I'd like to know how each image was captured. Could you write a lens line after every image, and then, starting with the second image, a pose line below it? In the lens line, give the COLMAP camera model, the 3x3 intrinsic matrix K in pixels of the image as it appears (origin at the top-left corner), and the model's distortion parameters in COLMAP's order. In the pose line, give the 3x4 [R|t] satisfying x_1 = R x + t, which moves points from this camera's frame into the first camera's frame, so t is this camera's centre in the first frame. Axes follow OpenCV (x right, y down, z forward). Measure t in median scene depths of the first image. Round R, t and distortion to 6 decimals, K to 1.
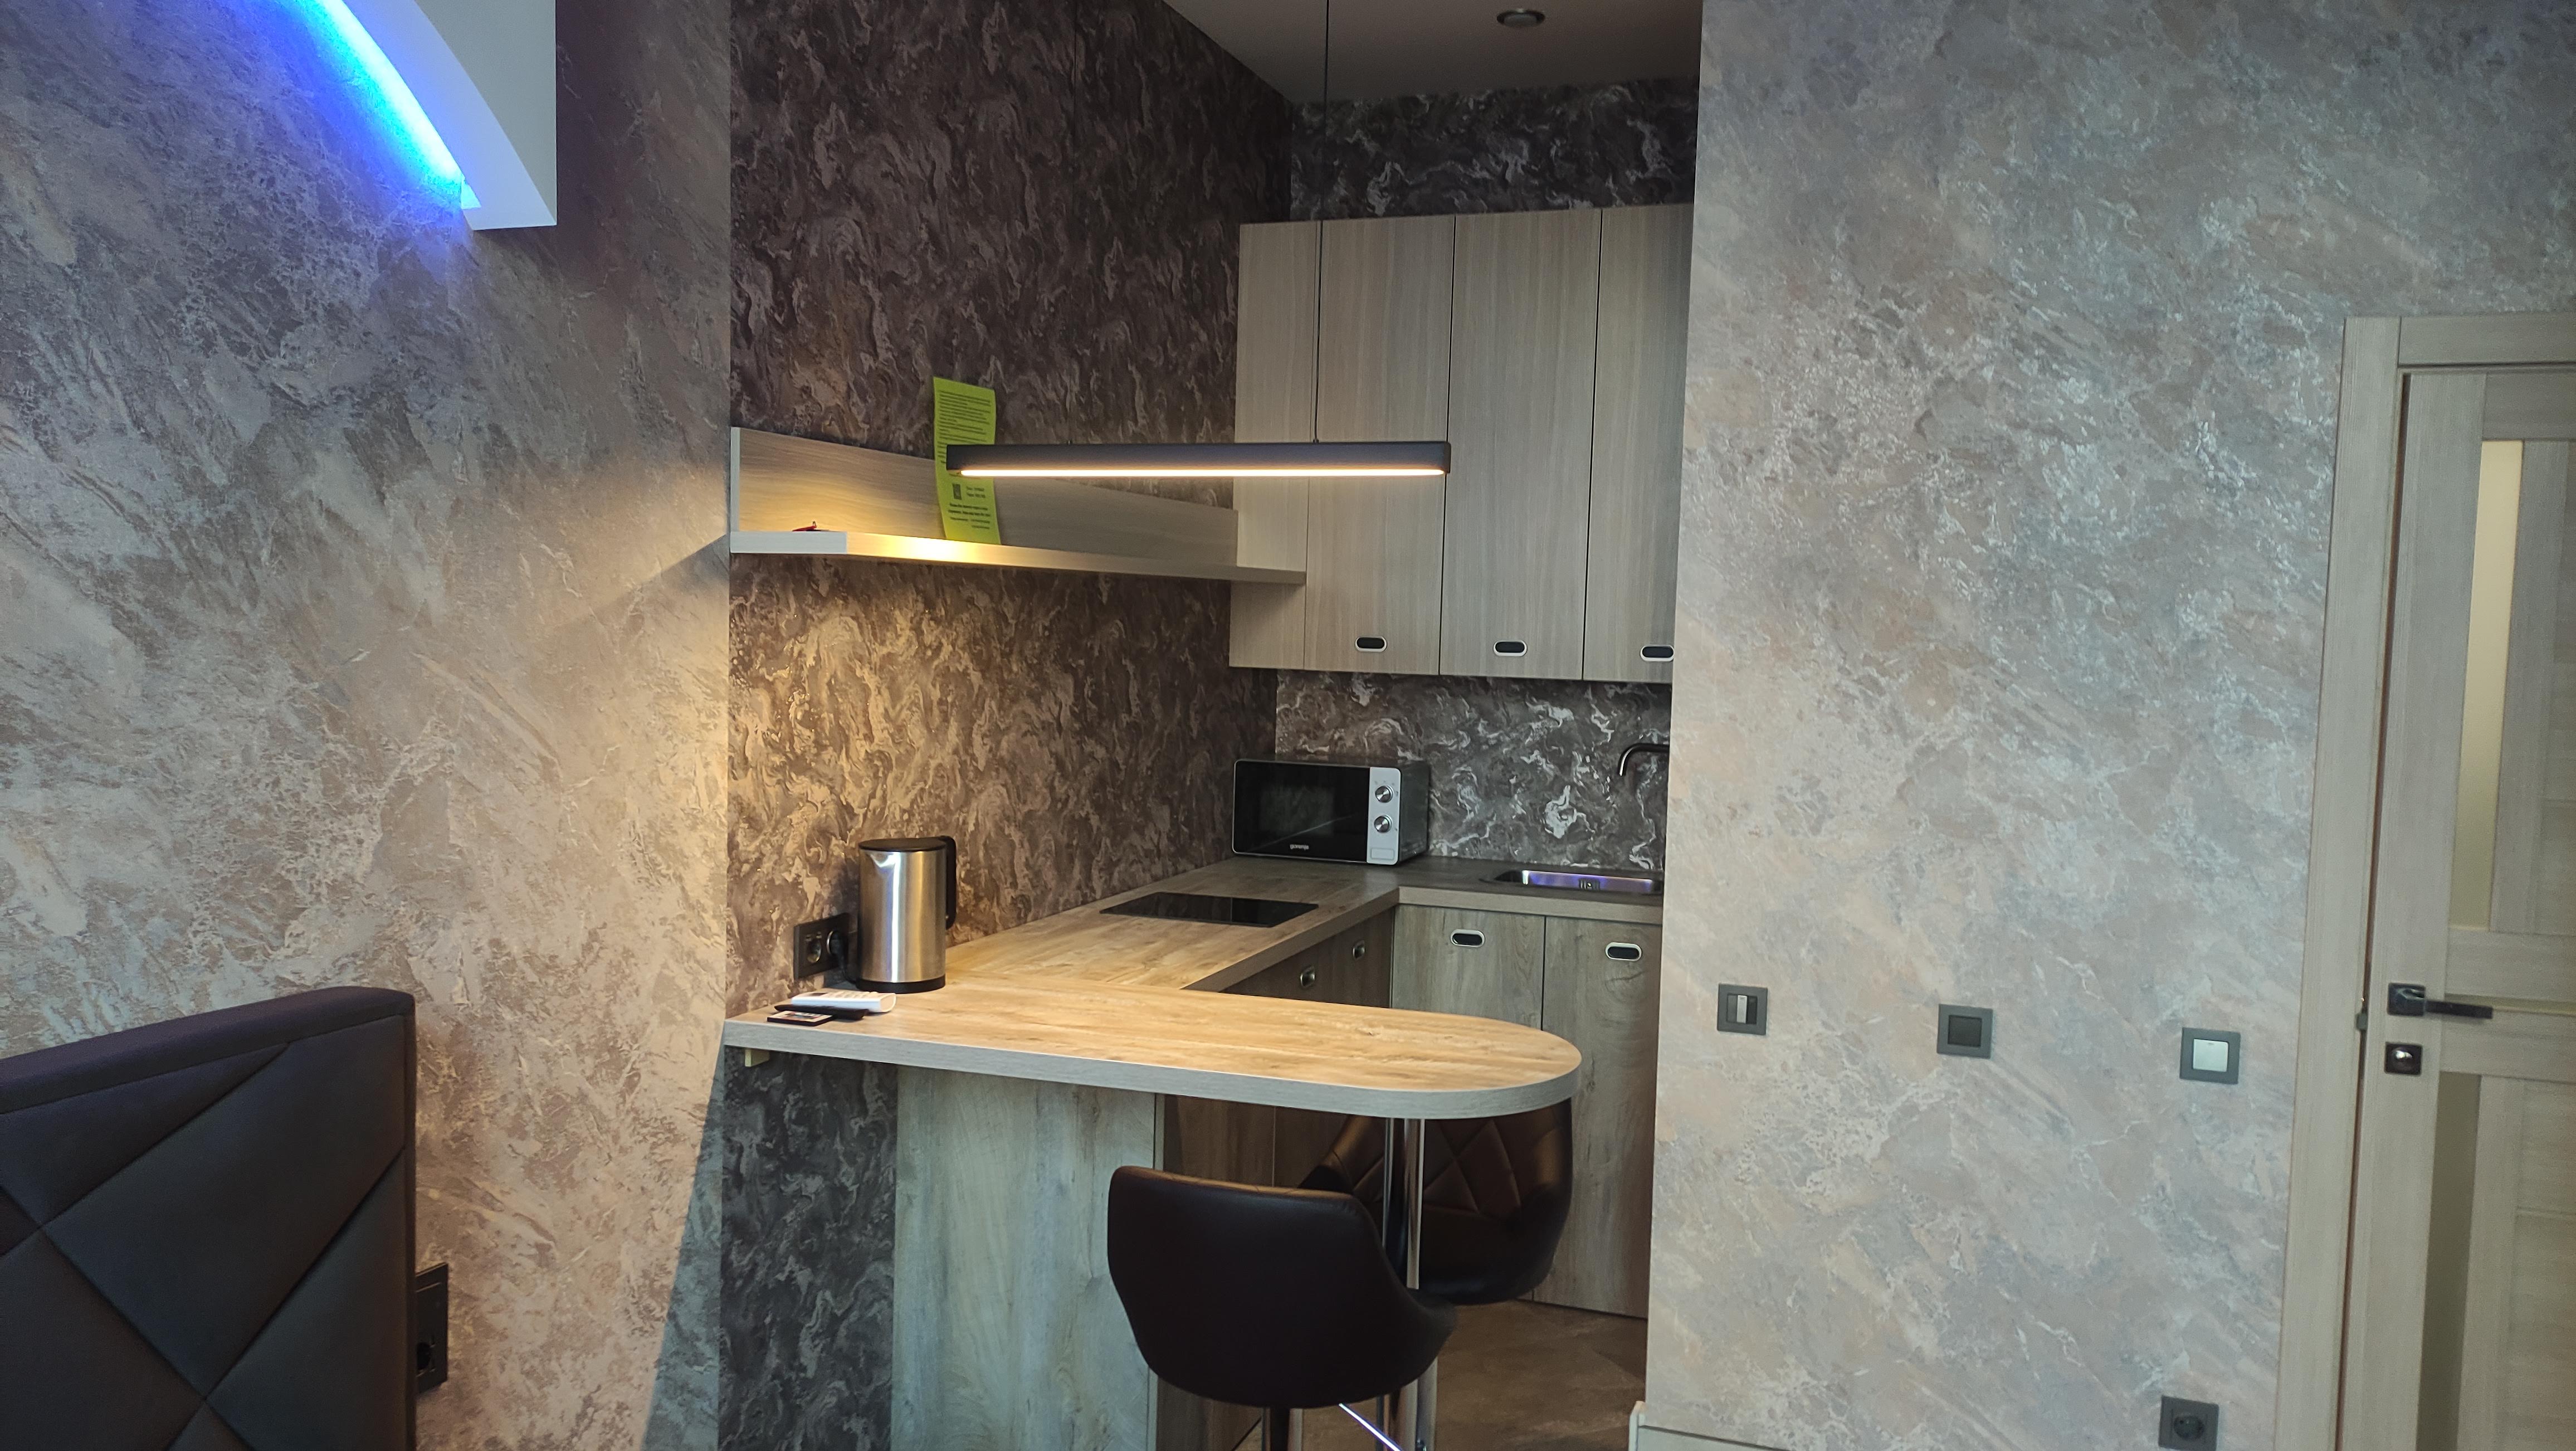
lens RADIAL K [[1902.6, 0, 1266.8], [0, 1902.6, 734.6], [0, 0, 1]] dist [0.054566, -0.047069]
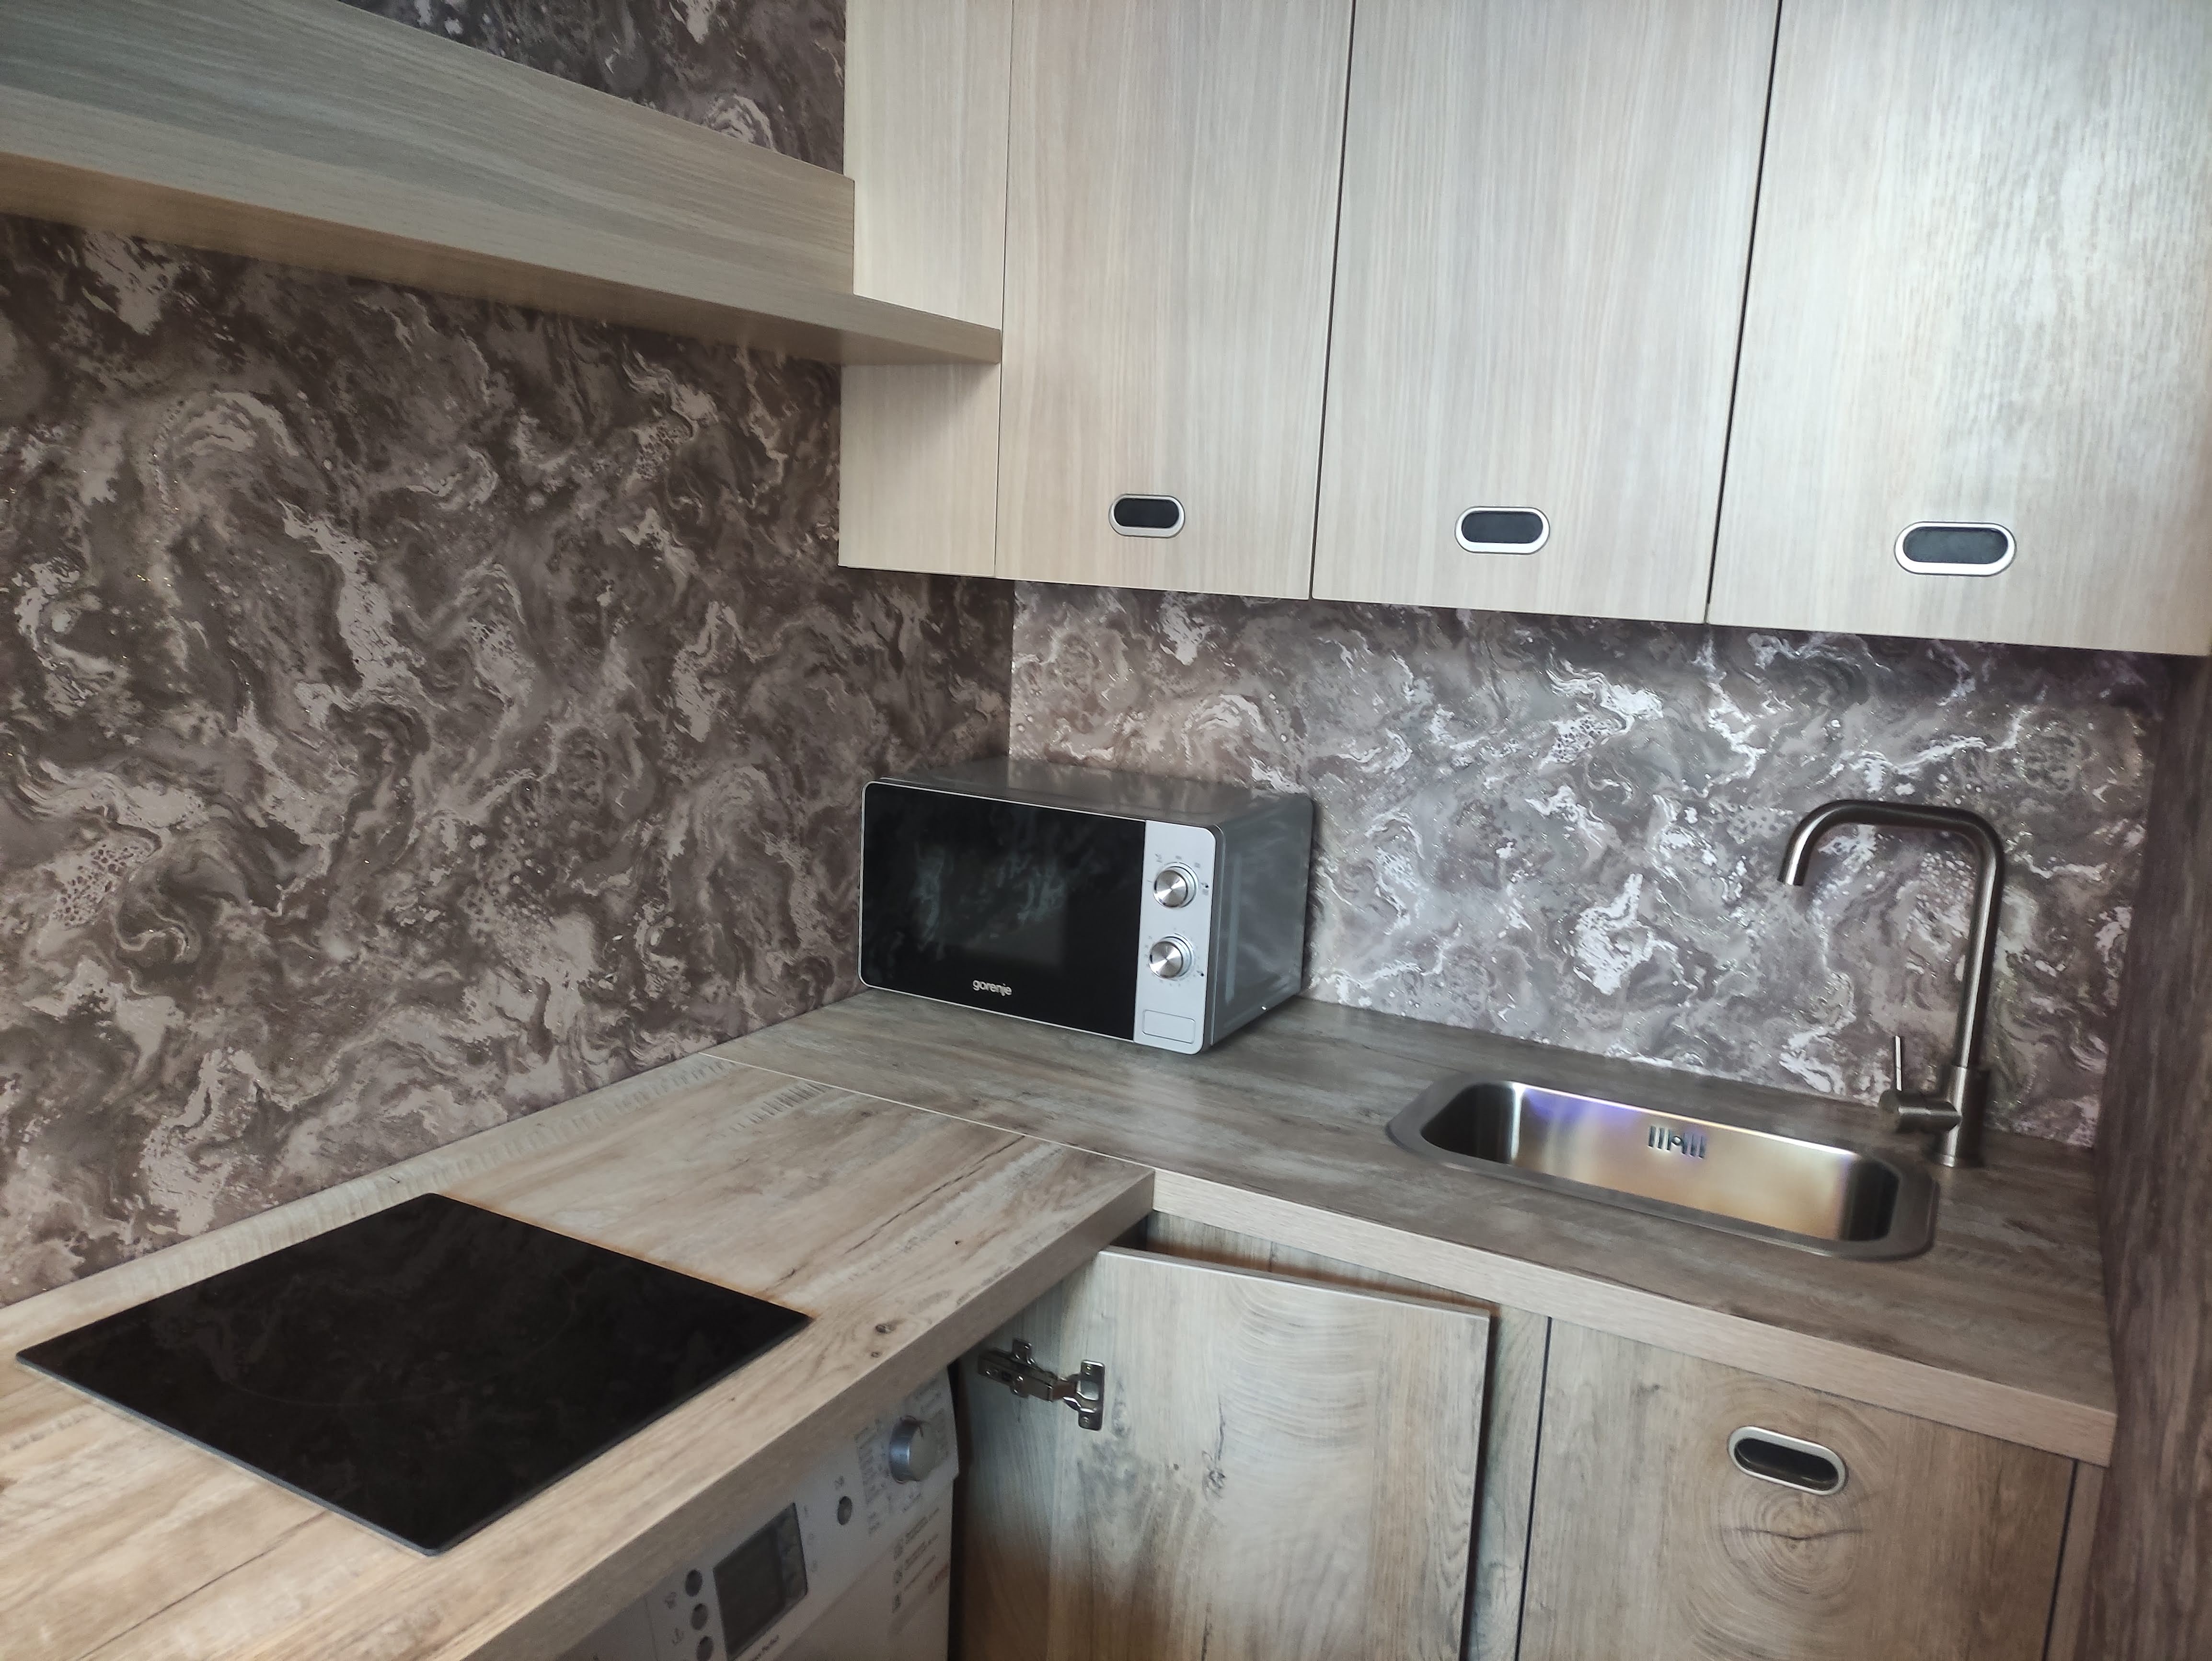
lens RADIAL K [[1626.2, 0, 1109.5], [0, 1626.2, 837.6], [0, 0, 1]] dist [0.044220, -0.032078]
pose [[0.988748, 0.048433, -0.141534, 0.132743], [-0.032043, 0.992747, 0.115872, -0.027273], [0.146119, -0.110033, 0.983129, 0.892029]]
